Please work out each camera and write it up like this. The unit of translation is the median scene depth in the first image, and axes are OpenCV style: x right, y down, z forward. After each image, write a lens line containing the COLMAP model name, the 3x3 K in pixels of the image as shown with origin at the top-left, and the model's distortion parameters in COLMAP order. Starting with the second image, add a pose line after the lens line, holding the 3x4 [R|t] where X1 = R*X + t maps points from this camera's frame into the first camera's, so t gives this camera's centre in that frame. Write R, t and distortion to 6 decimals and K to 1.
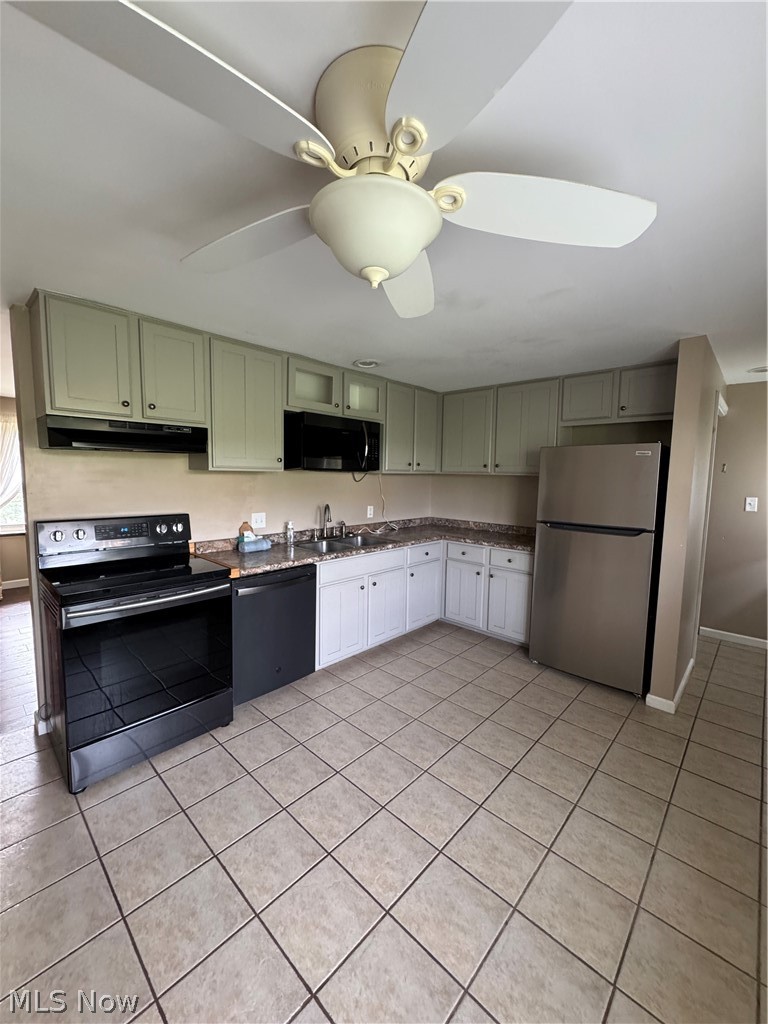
lens RADIAL K [[408.4, 0, 384.0], [0, 408.4, 513.0], [0, 0, 1]] dist [-0.002817, 0.000925]
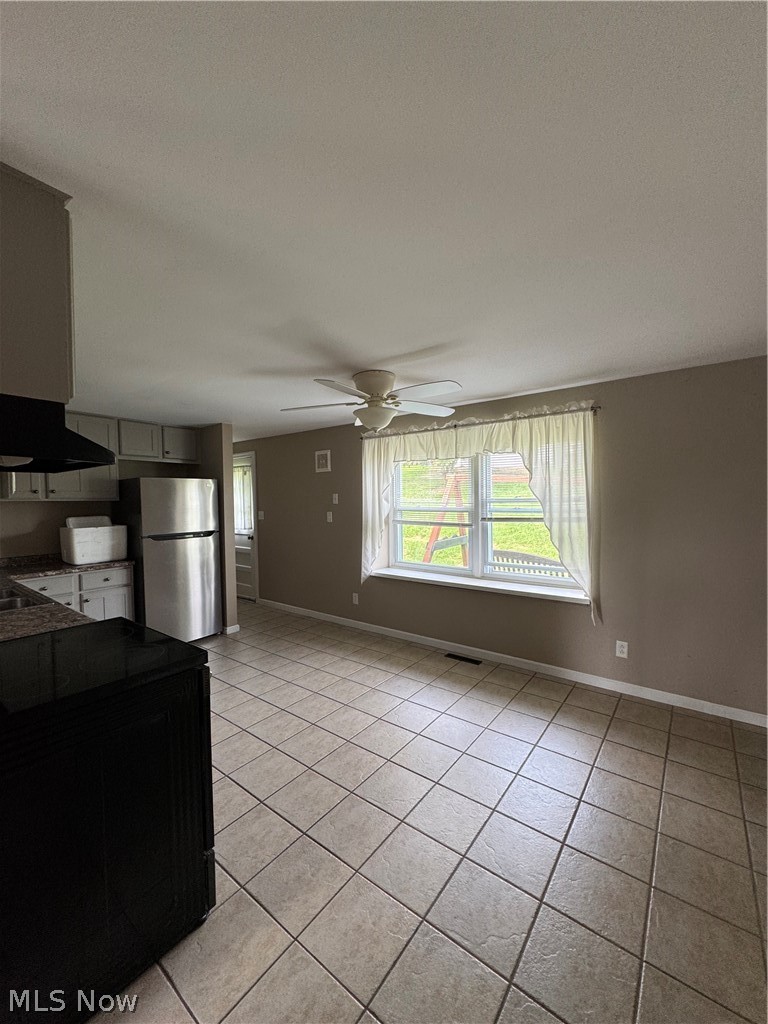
lens RADIAL K [[408.4, 0, 386.5], [0, 408.4, 510.7], [0, 0, 1]] dist [-0.002817, 0.000925]
pose [[-0.100976, -0.041641, 0.994017, -1.145325], [0.107162, 0.992856, 0.052479, -0.056523], [-0.989101, 0.111820, -0.095792, 0.489097]]
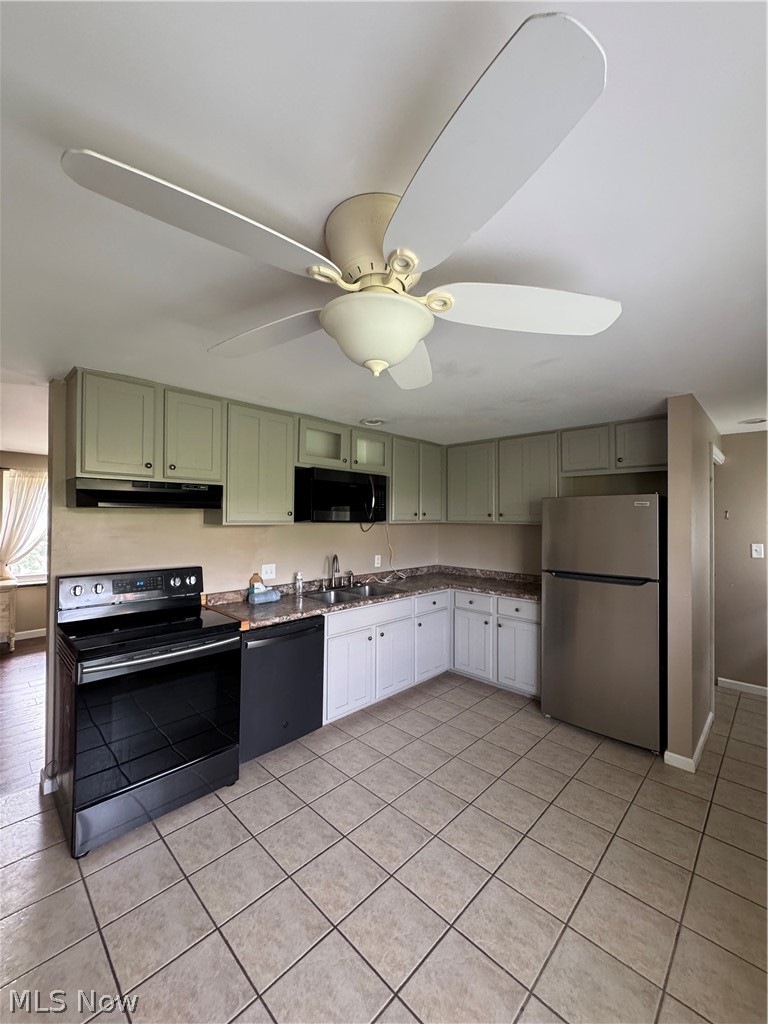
lens RADIAL K [[408.4, 0, 384.3], [0, 408.4, 513.0], [0, 0, 1]] dist [-0.002817, 0.000925]
pose [[0.999737, -0.010850, -0.020213, 0.007118], [0.008604, 0.994104, -0.108093, -0.018768], [0.021266, 0.107891, 0.993935, -0.036303]]
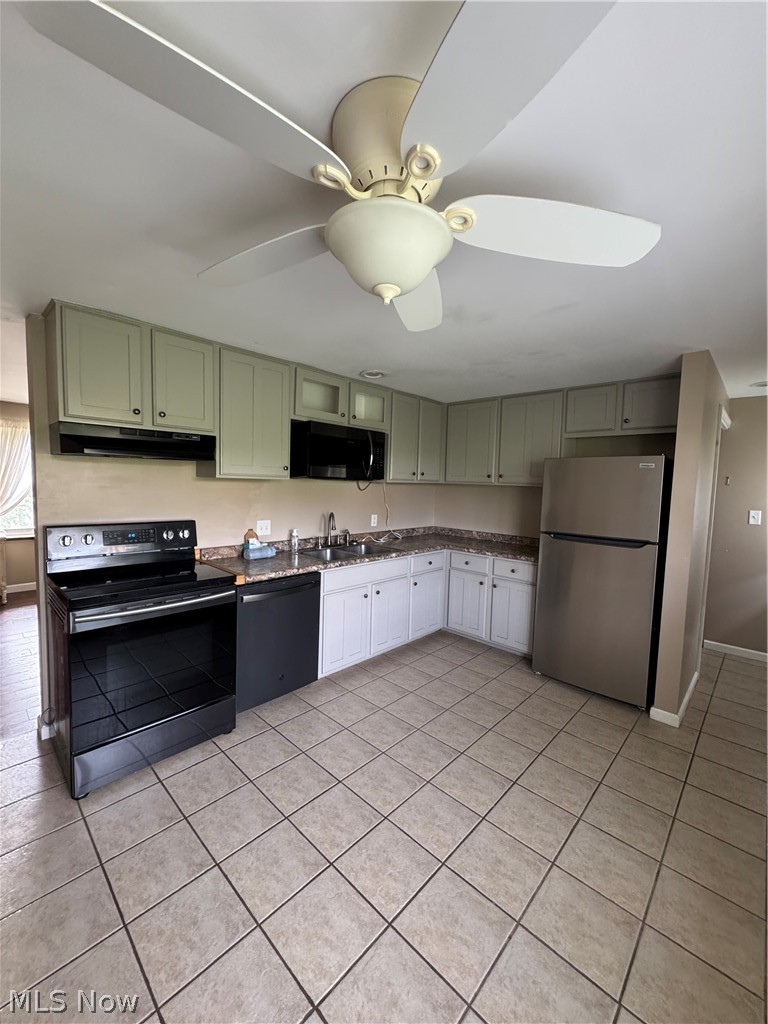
lens RADIAL K [[408.4, 0, 384.1], [0, 408.4, 512.8], [0, 0, 1]] dist [-0.002817, 0.000925]
pose [[0.999918, 0.011784, -0.004925, -0.007086], [-0.011886, 0.999702, -0.021337, -0.000665], [0.004672, 0.021394, 0.999760, -0.007747]]
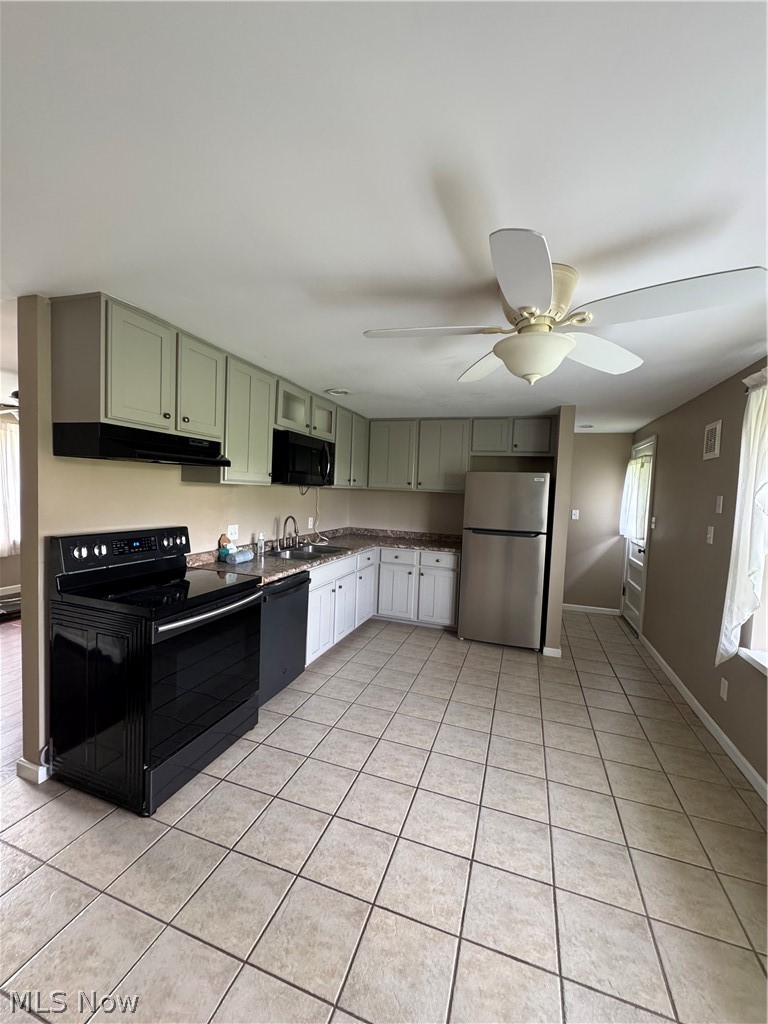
lens RADIAL K [[408.4, 0, 383.4], [0, 408.4, 512.9], [0, 0, 1]] dist [-0.002817, 0.000925]
pose [[0.913703, -0.002288, 0.406376, -0.481066], [0.013573, 0.999598, -0.024890, 0.000305], [-0.406155, 0.028258, 0.913367, -0.098696]]
